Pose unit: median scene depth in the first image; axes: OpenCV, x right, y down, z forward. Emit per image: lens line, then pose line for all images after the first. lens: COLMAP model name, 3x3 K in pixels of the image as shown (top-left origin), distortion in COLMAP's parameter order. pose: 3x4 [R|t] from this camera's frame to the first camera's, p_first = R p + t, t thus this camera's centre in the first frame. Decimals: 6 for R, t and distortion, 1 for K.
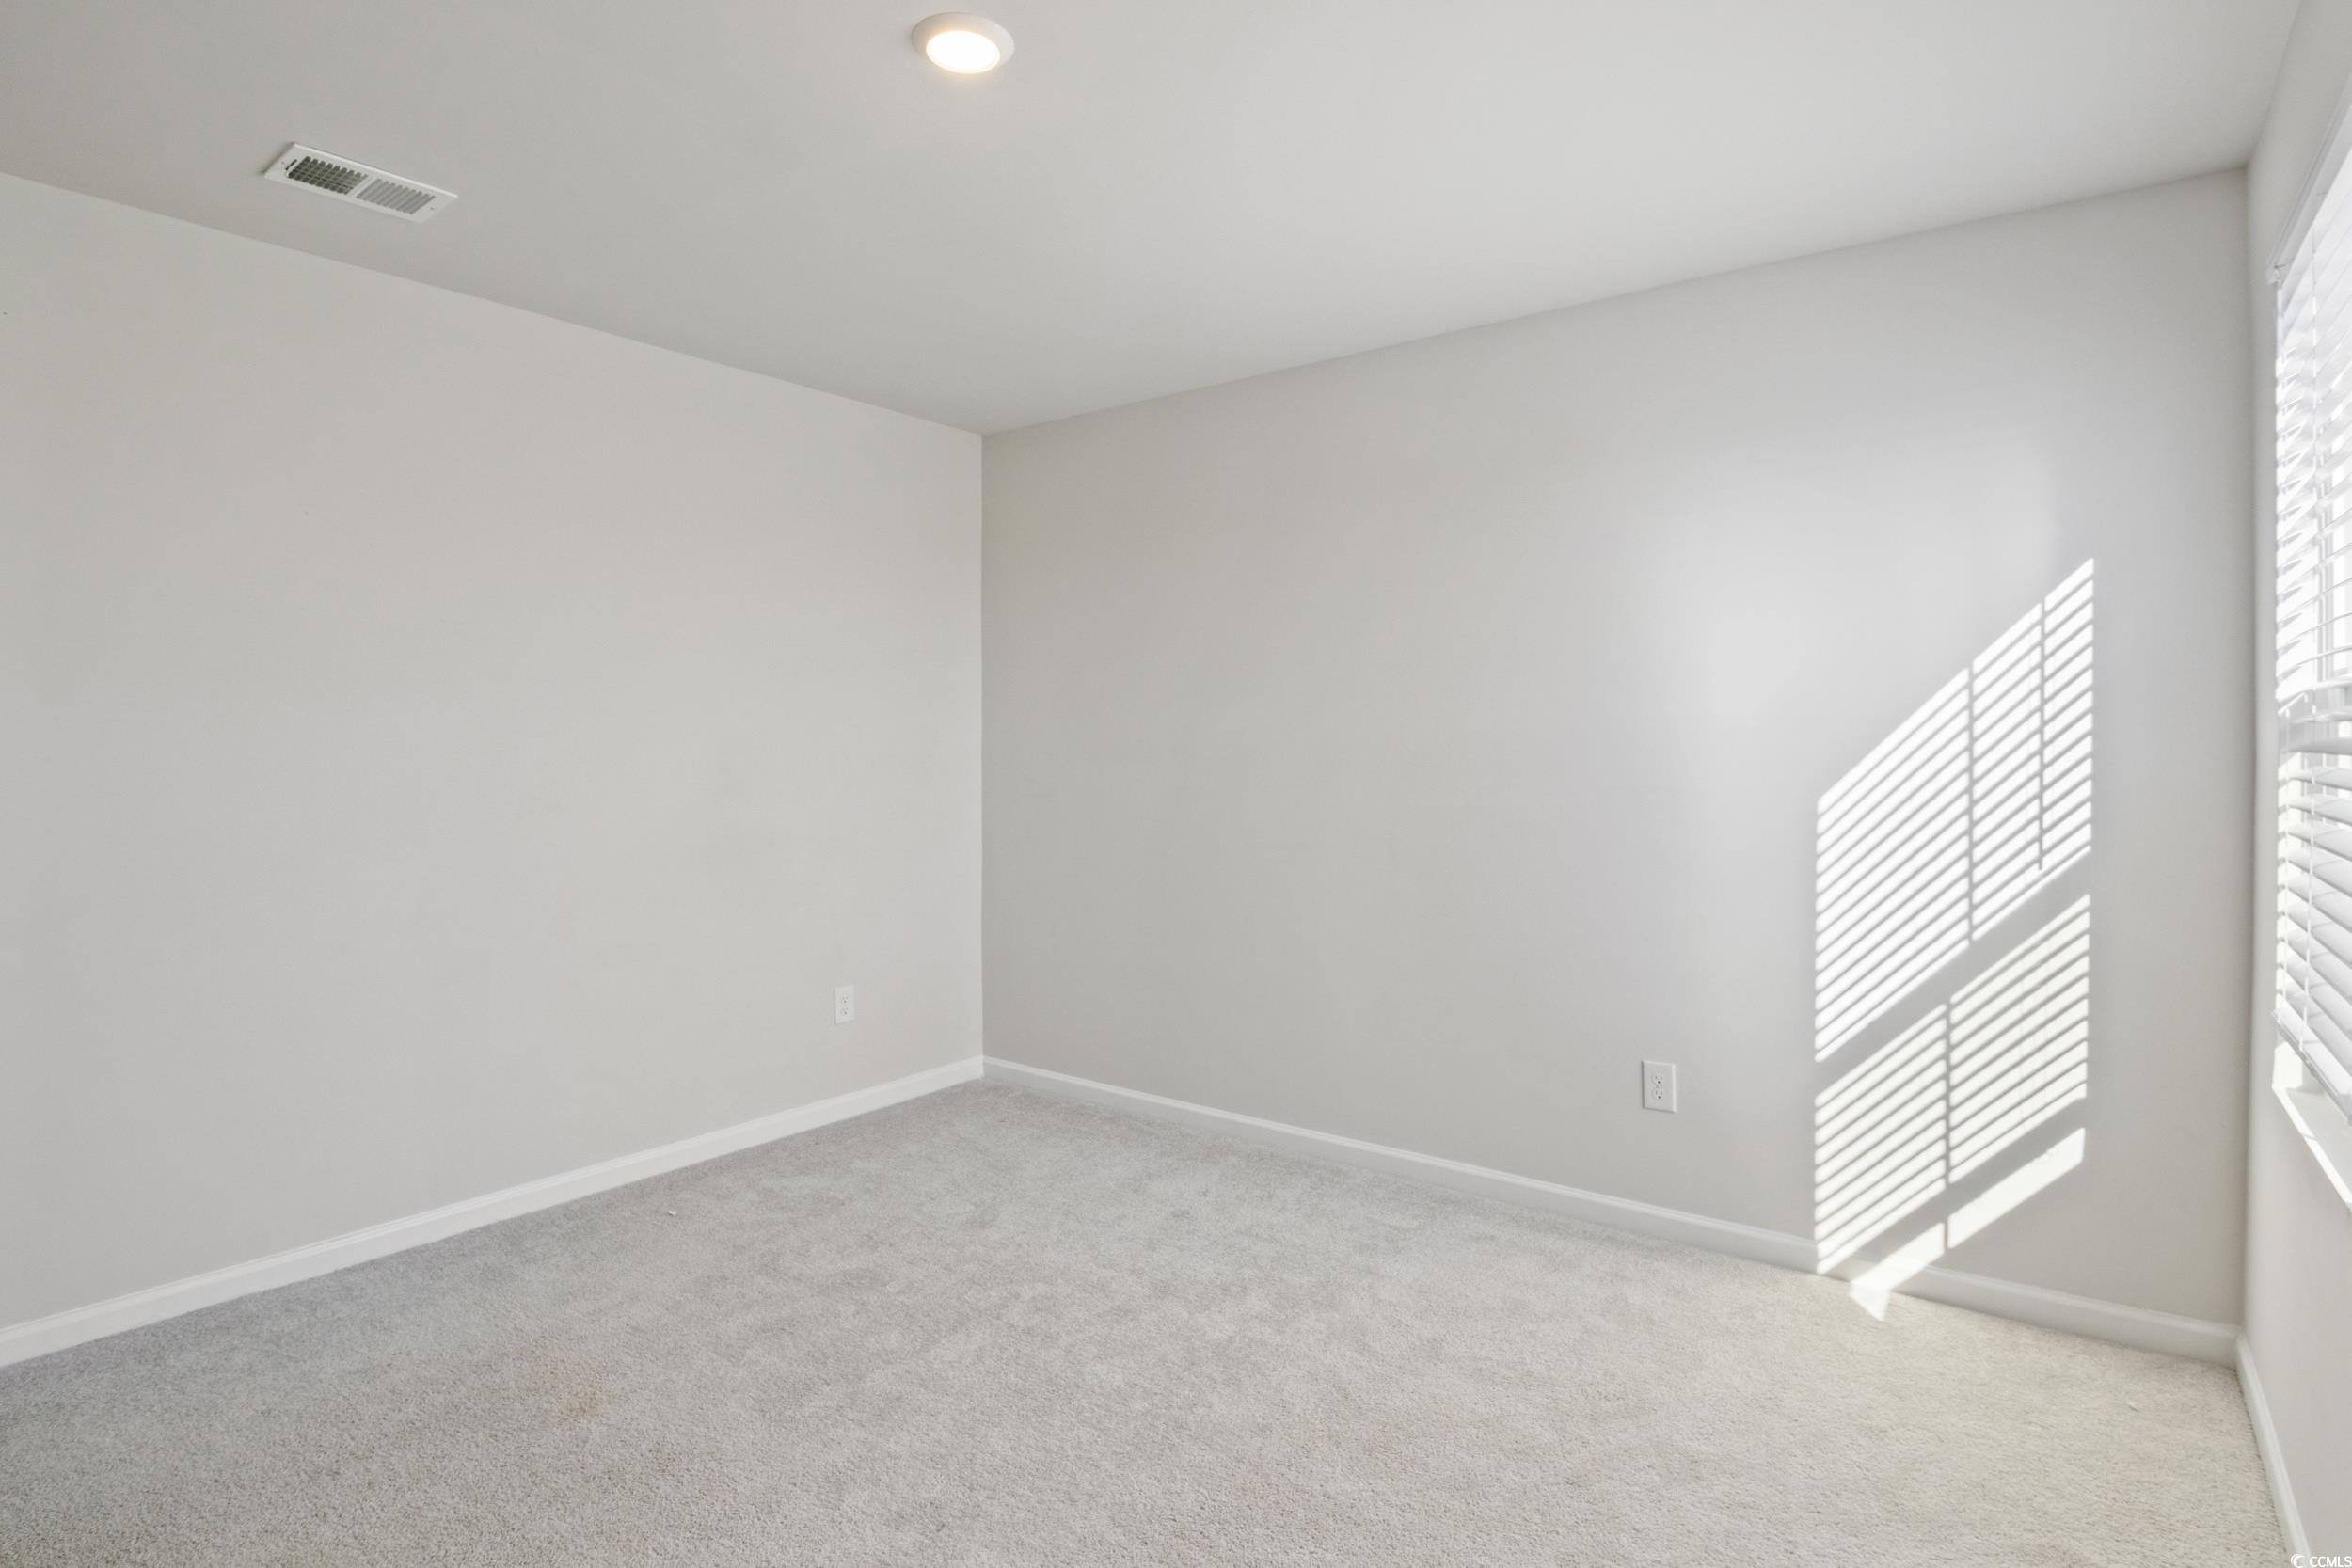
lens RADIAL K [[1183.6, 0, 1175.4], [0, 1183.6, 780.7], [0, 0, 1]] dist [-0.028511, 0.000104]
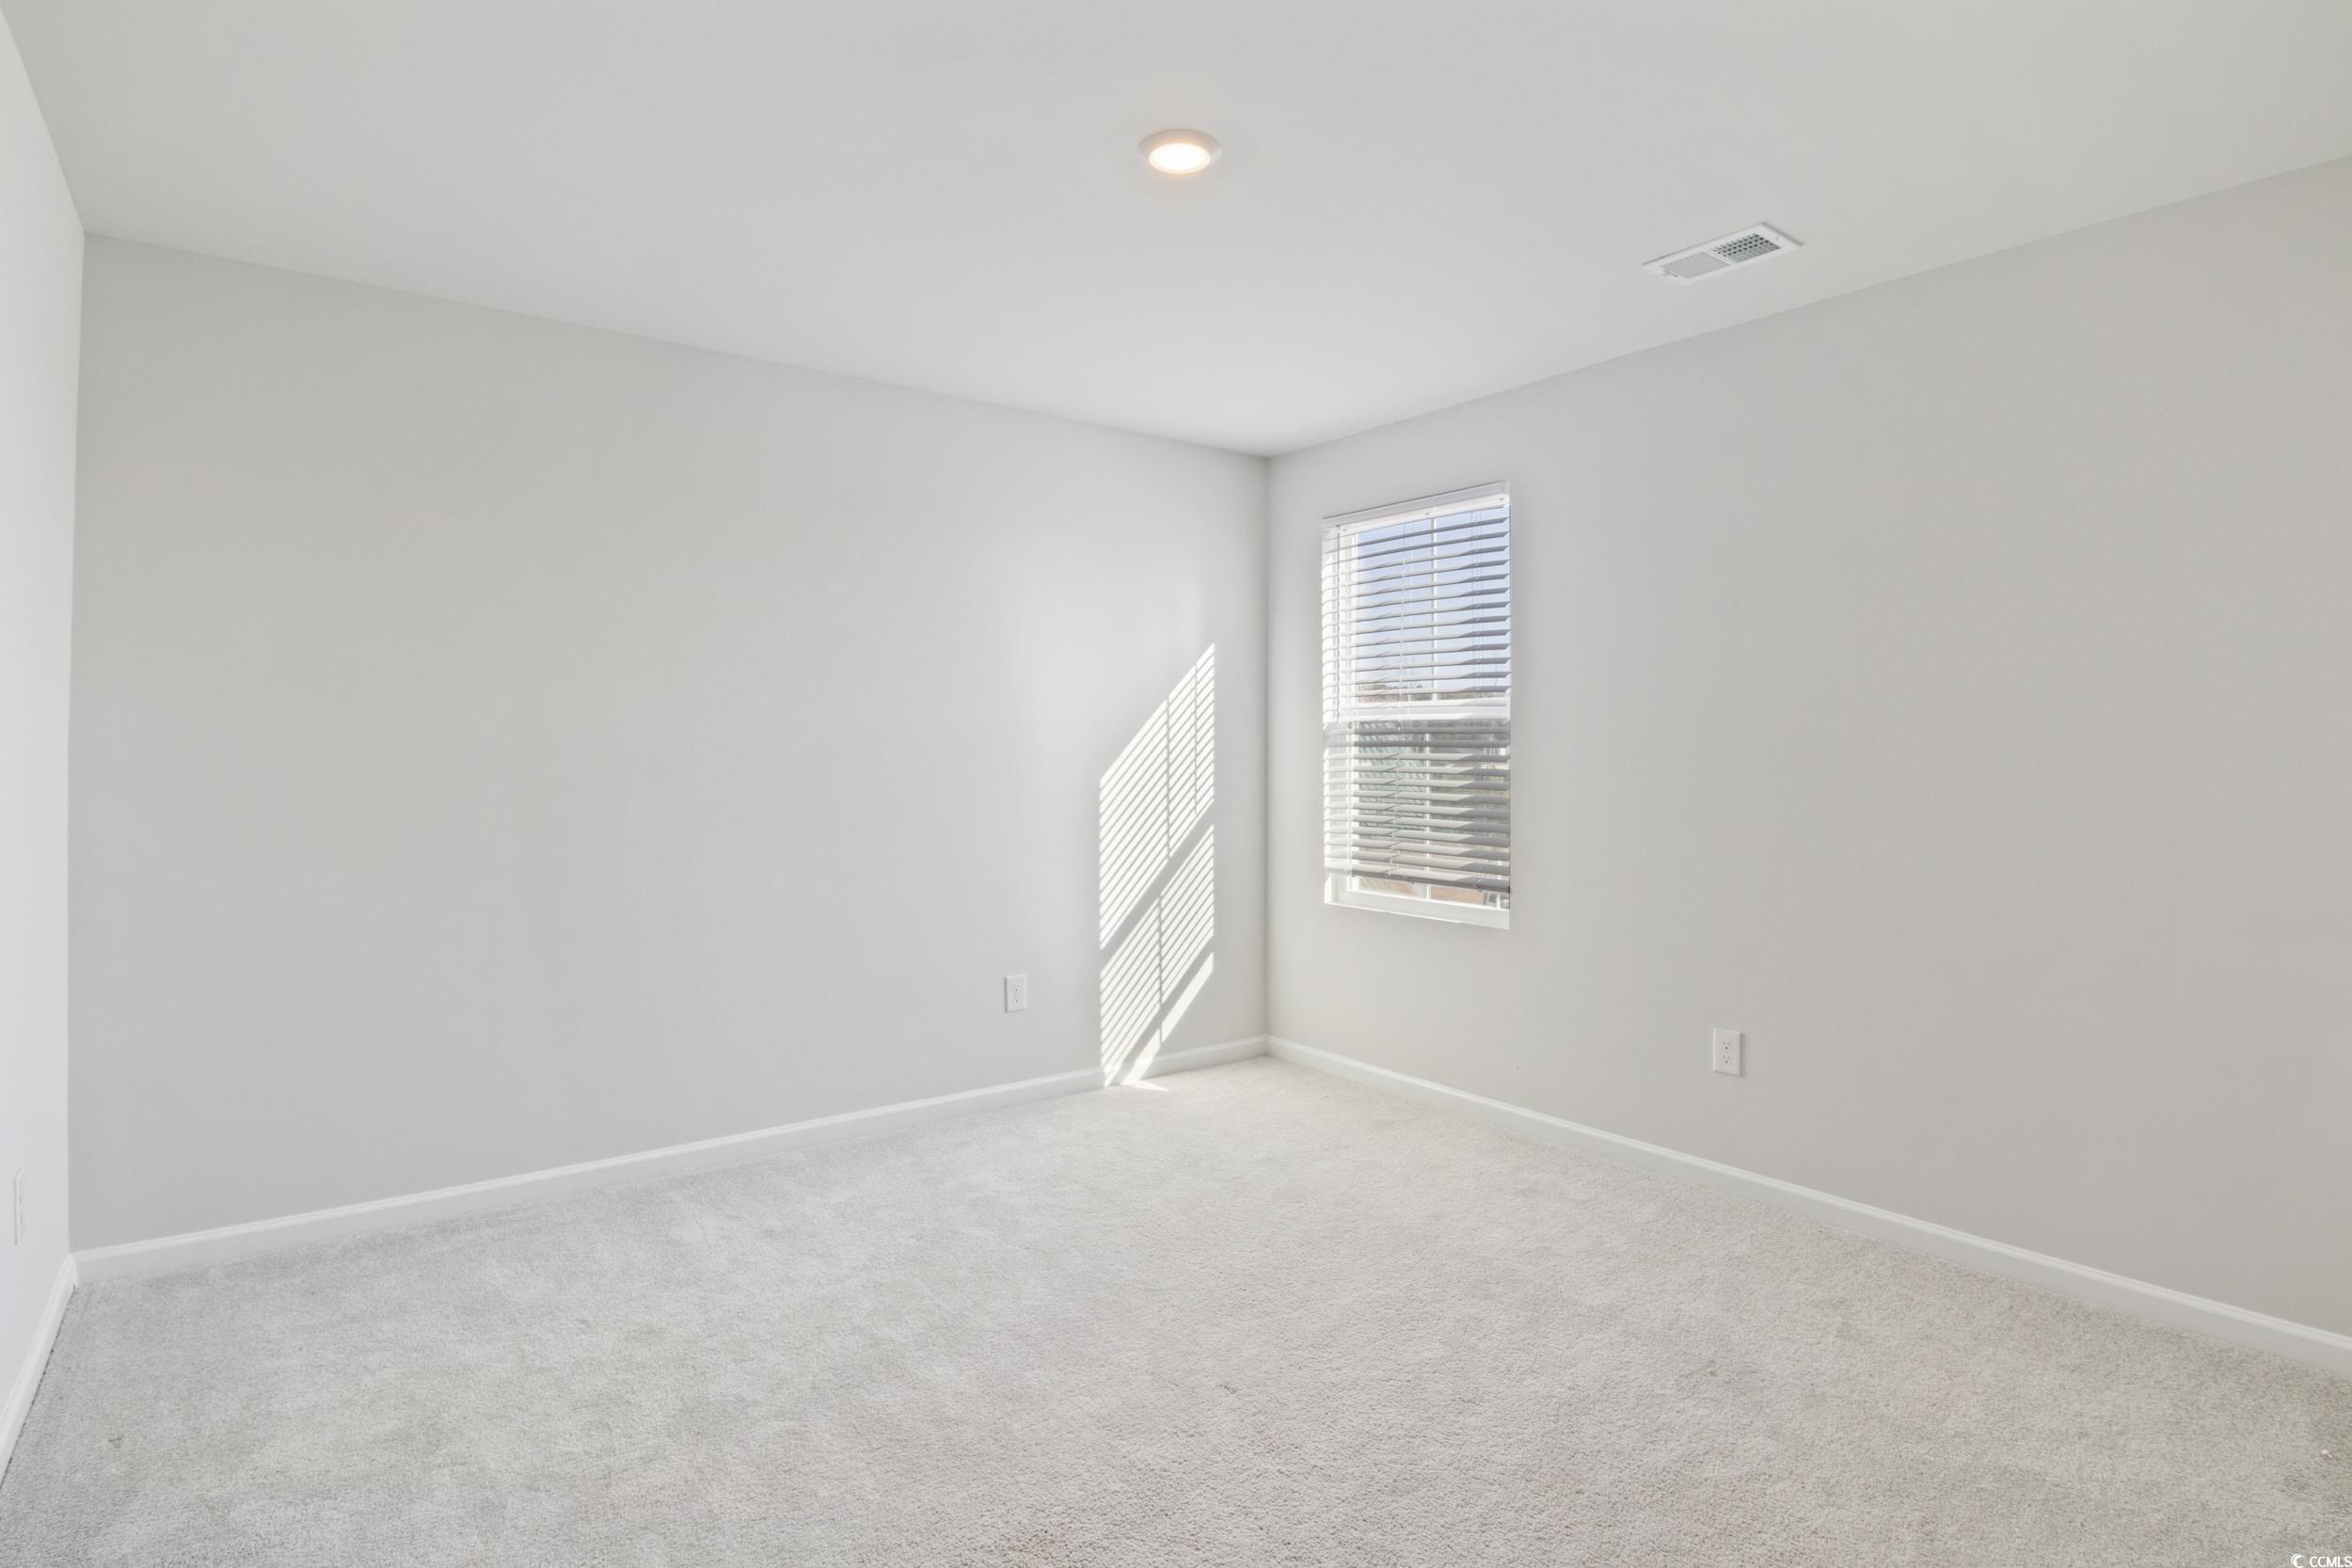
lens RADIAL K [[1183.6, 0, 1174.9], [0, 1183.6, 771.3], [0, 0, 1]] dist [-0.028511, 0.000104]
pose [[0.273870, -0.012112, 0.961690, -0.969419], [0.029449, 0.999557, 0.004203, 0.002548], [-0.961316, 0.027170, 0.274106, 0.500871]]
